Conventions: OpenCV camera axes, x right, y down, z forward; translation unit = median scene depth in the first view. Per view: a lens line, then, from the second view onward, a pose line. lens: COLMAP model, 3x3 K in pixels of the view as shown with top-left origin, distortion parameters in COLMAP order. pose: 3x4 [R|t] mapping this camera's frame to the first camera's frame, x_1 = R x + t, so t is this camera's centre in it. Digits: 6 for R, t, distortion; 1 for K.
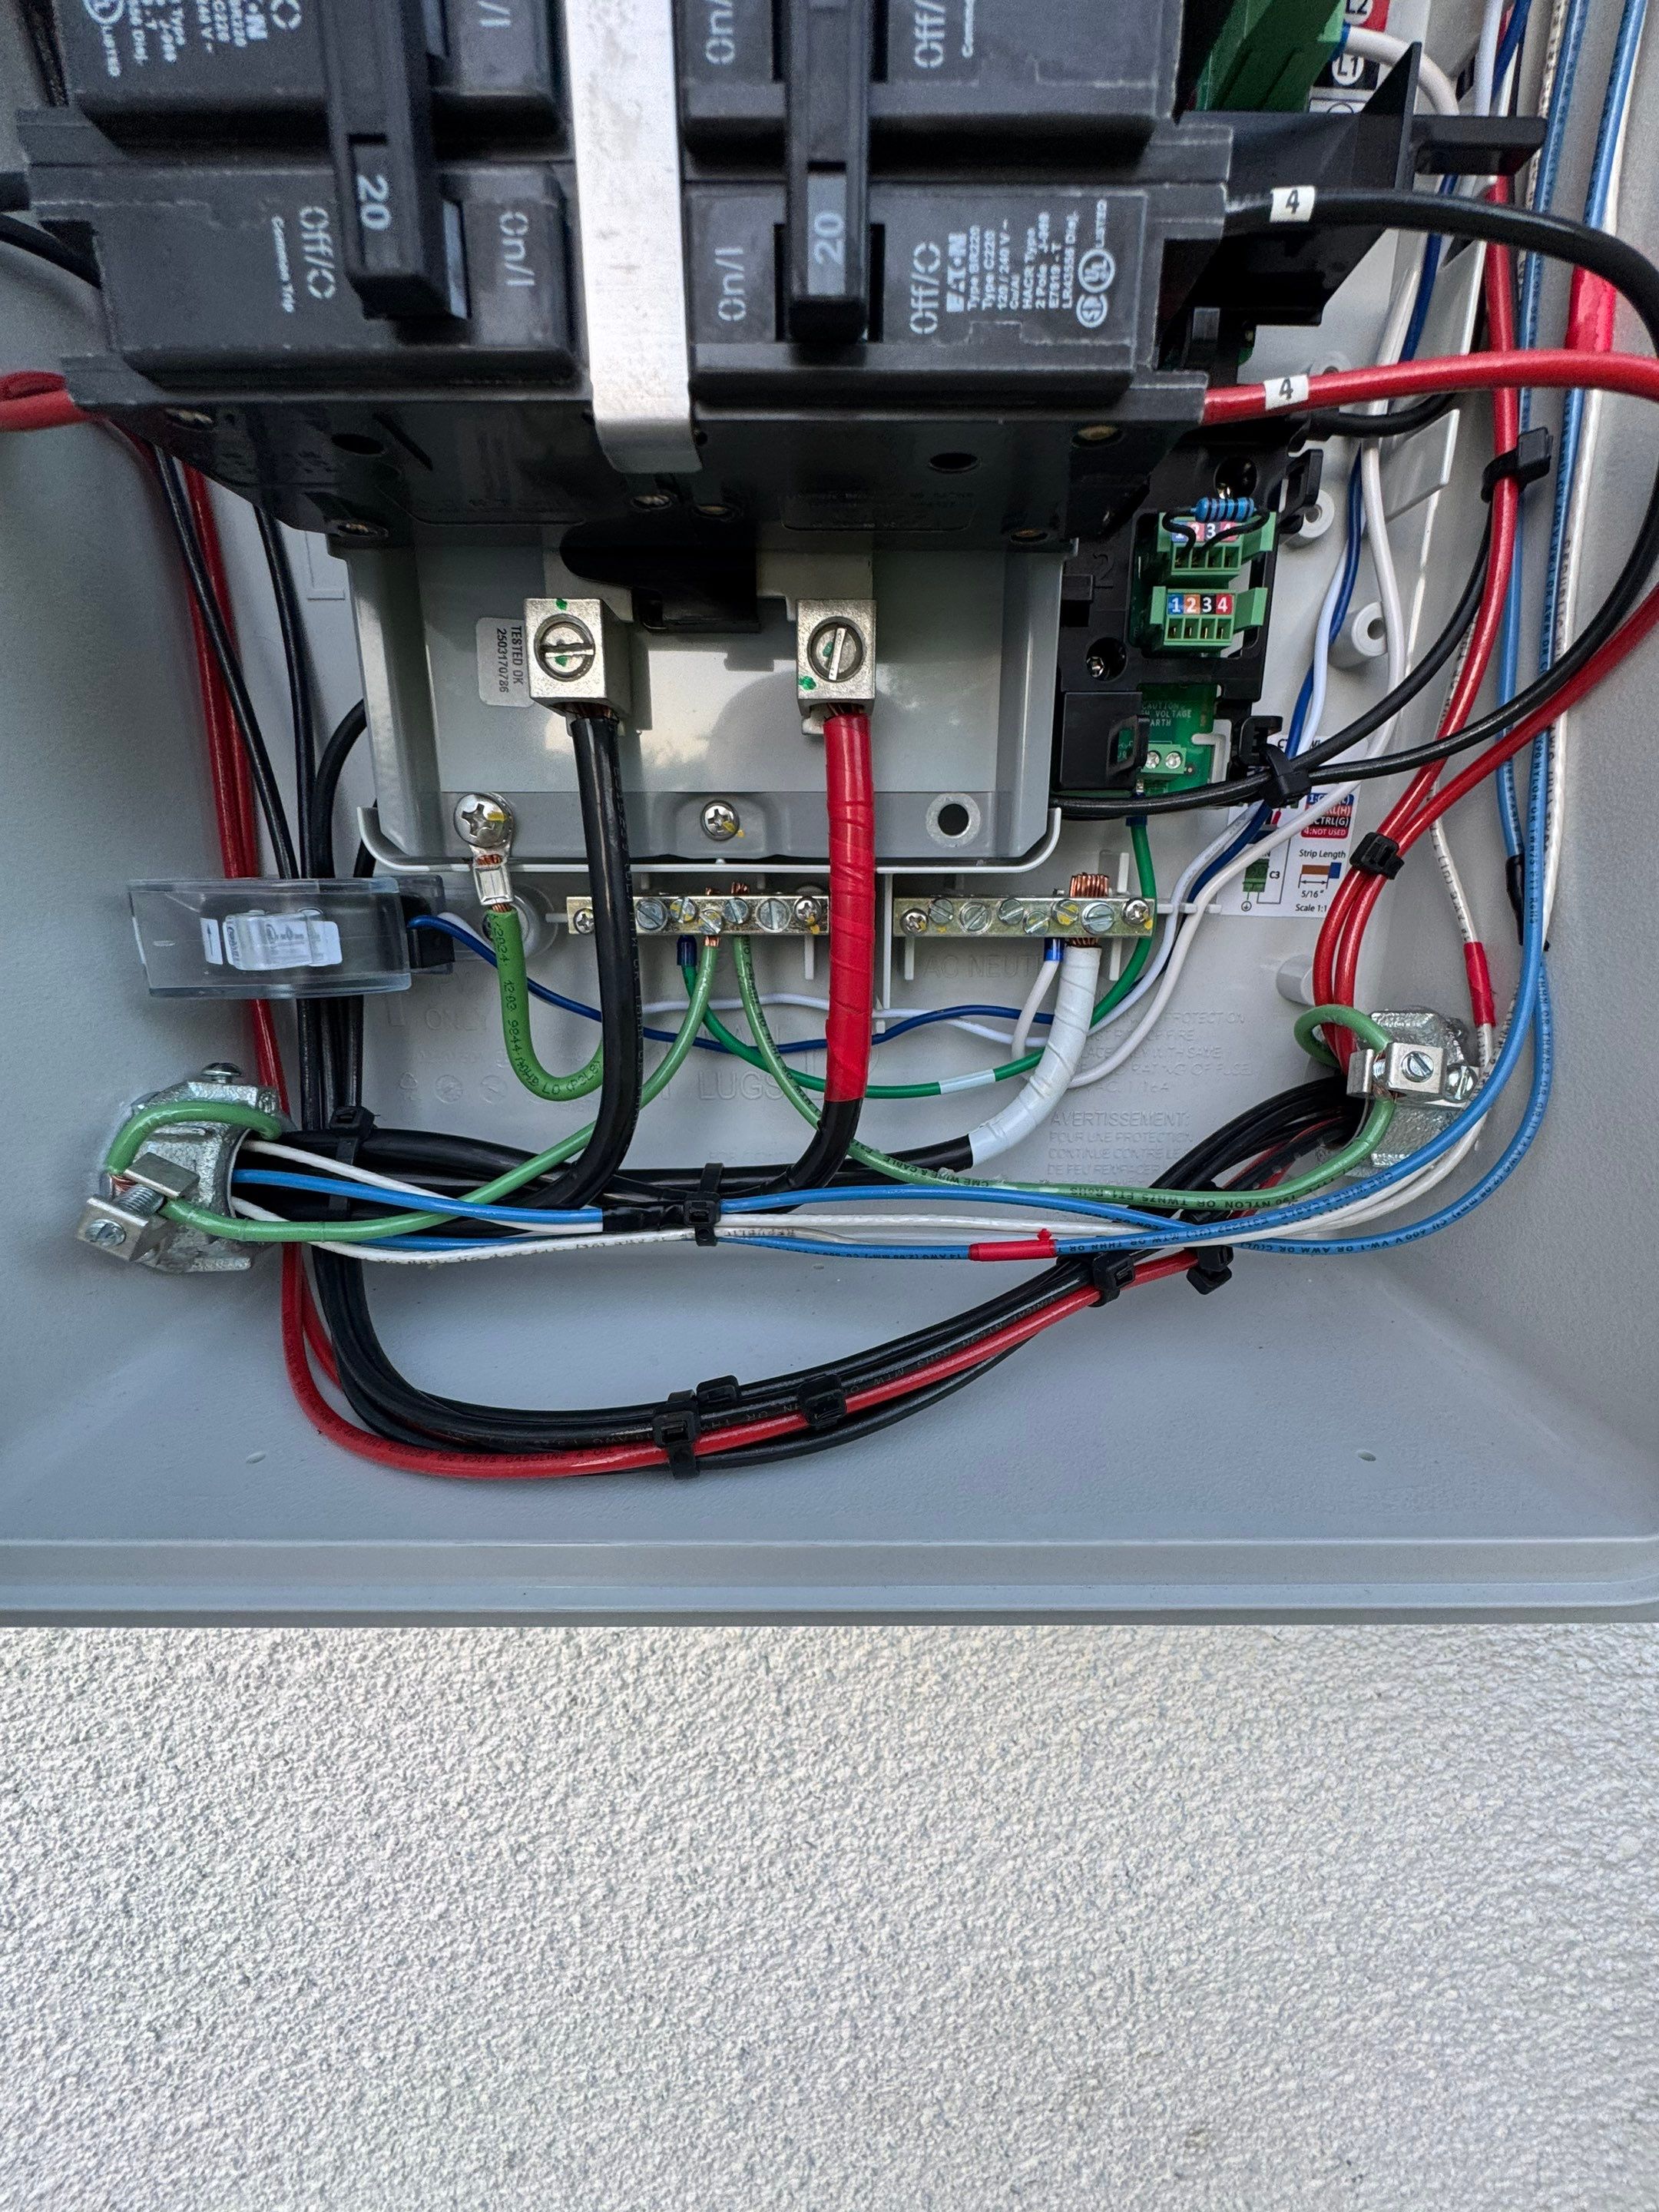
lens RADIAL K [[886.6, 0, 840.5], [0, 886.6, 1100.6], [0, 0, 1]] dist [-0.004511, 0.000889]
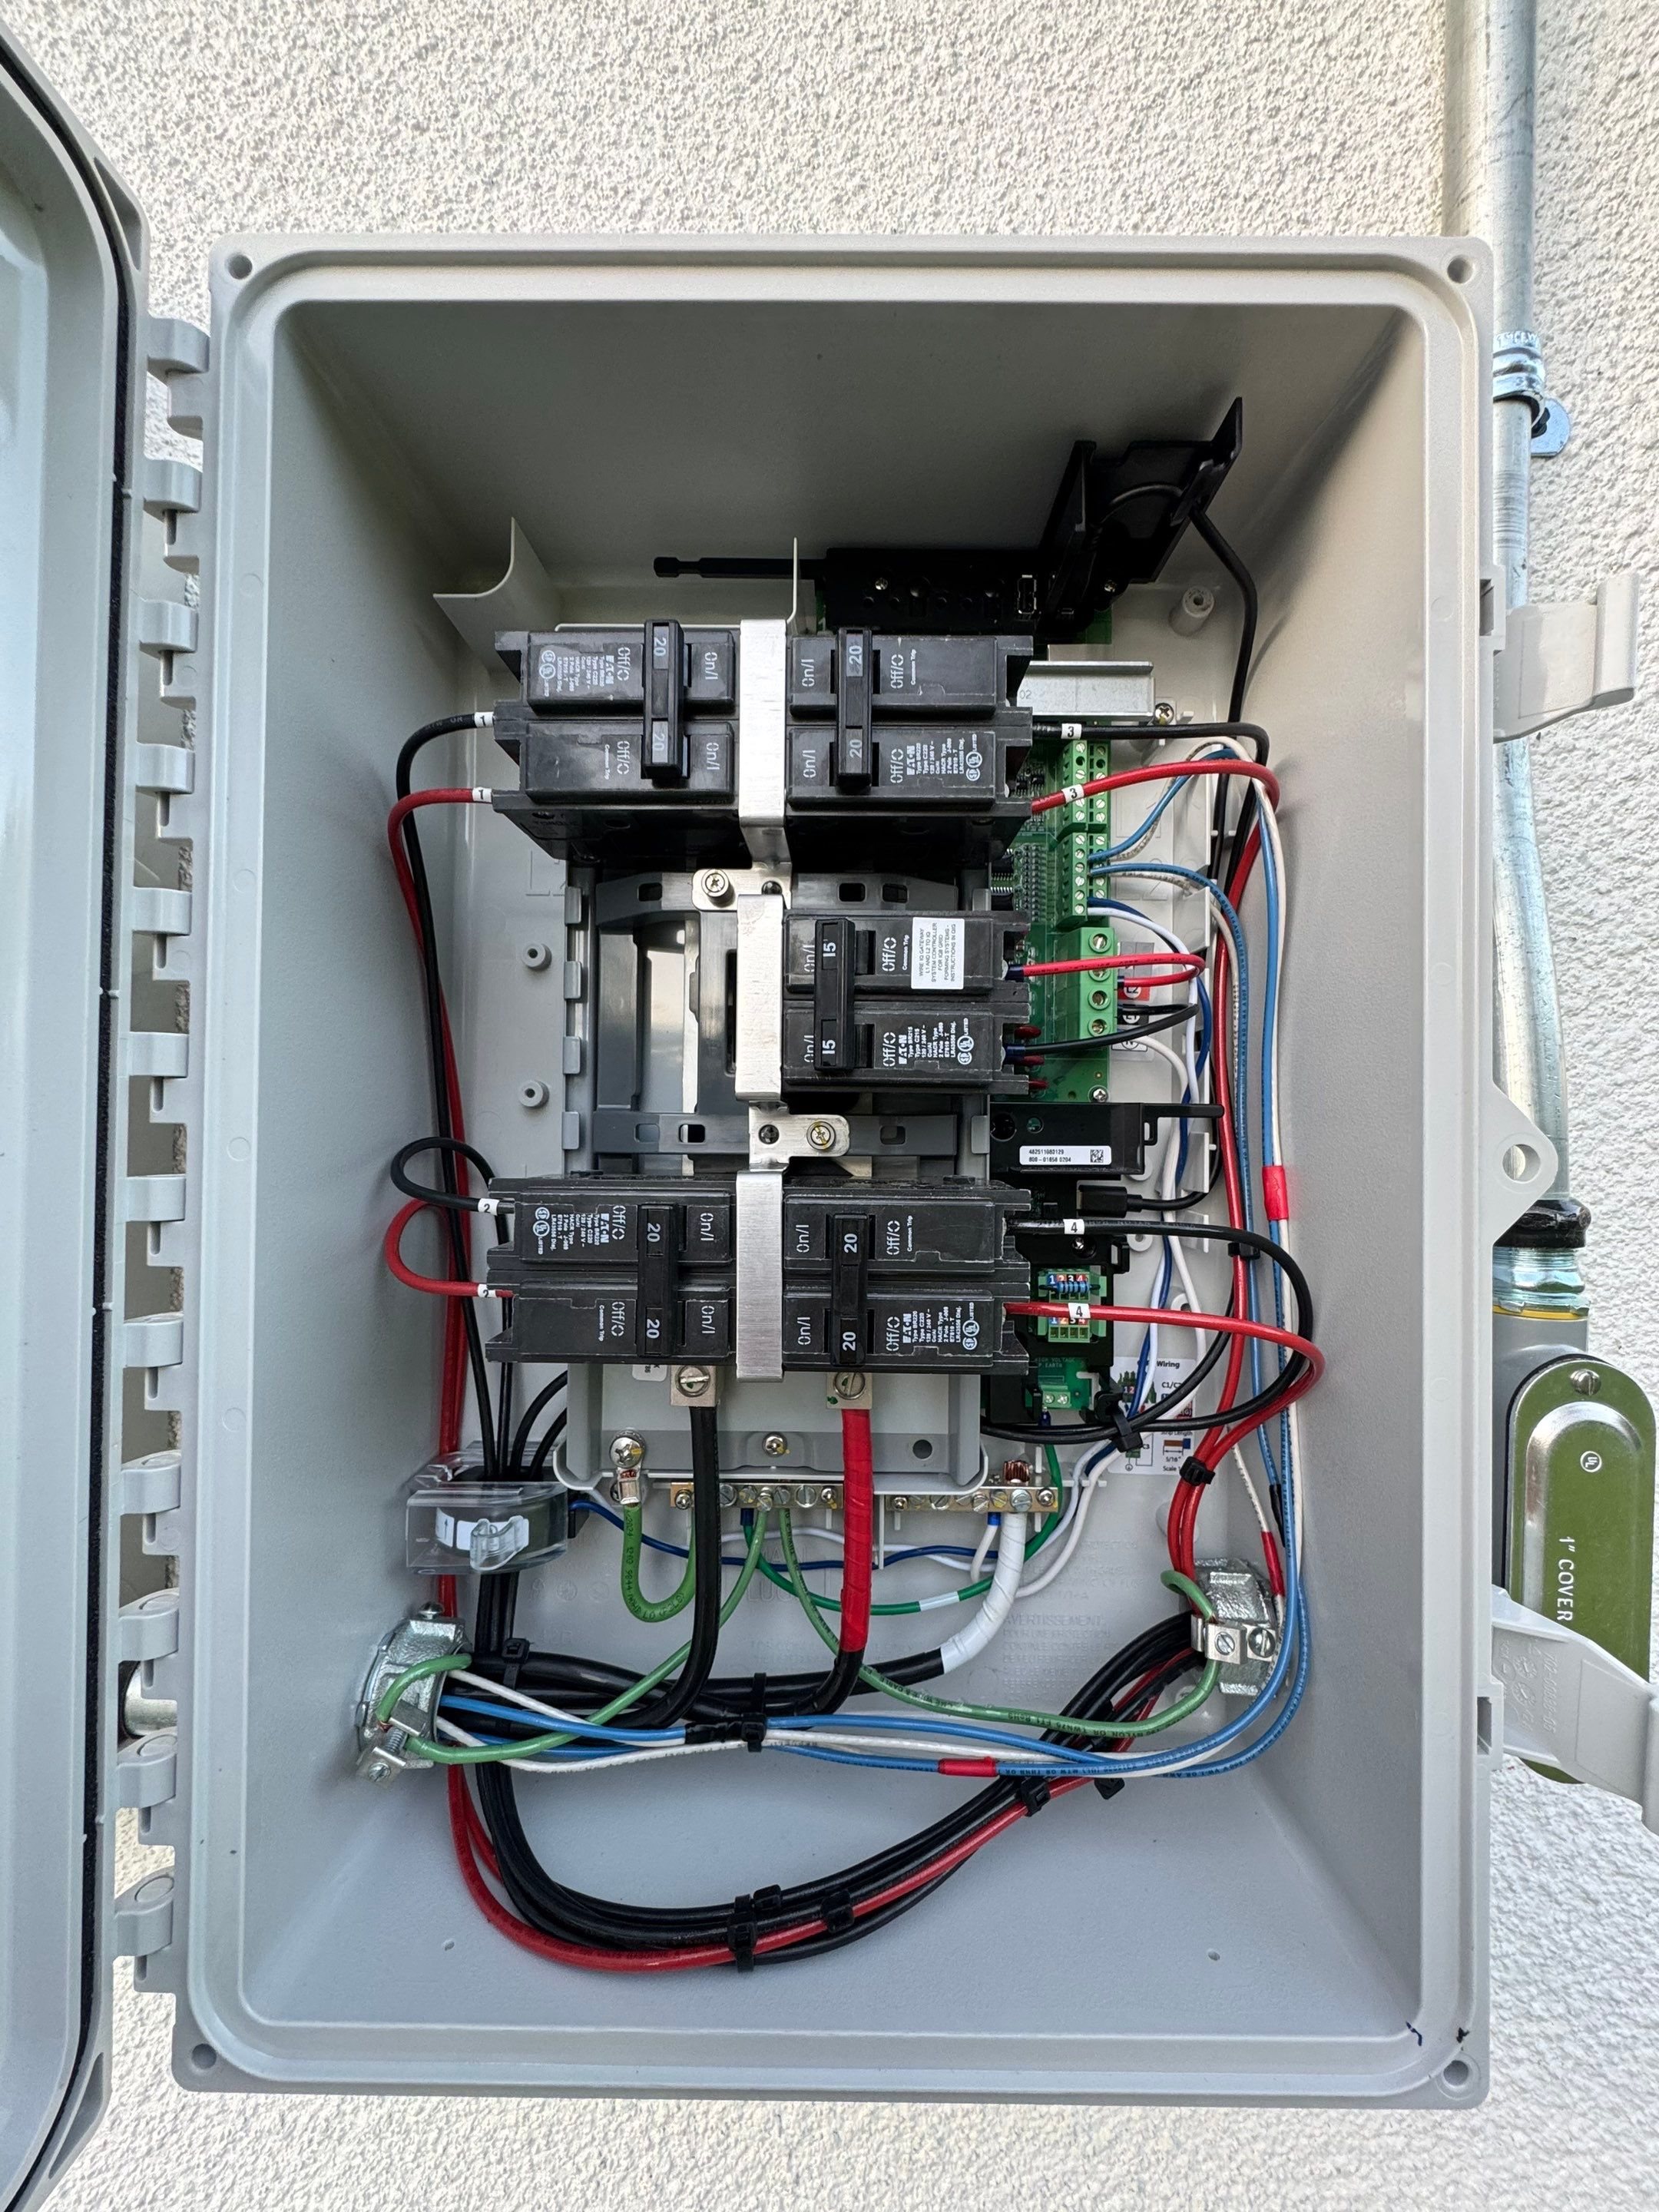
lens RADIAL K [[886.6, 0, 840.5], [0, 886.6, 1100.6], [0, 0, 1]] dist [-0.004511, 0.000889]
pose [[0.999928, 0.007451, -0.009394, -0.005761], [-0.009784, 0.959940, -0.280036, -0.289418], [0.006932, 0.280108, 0.959943, -0.427102]]
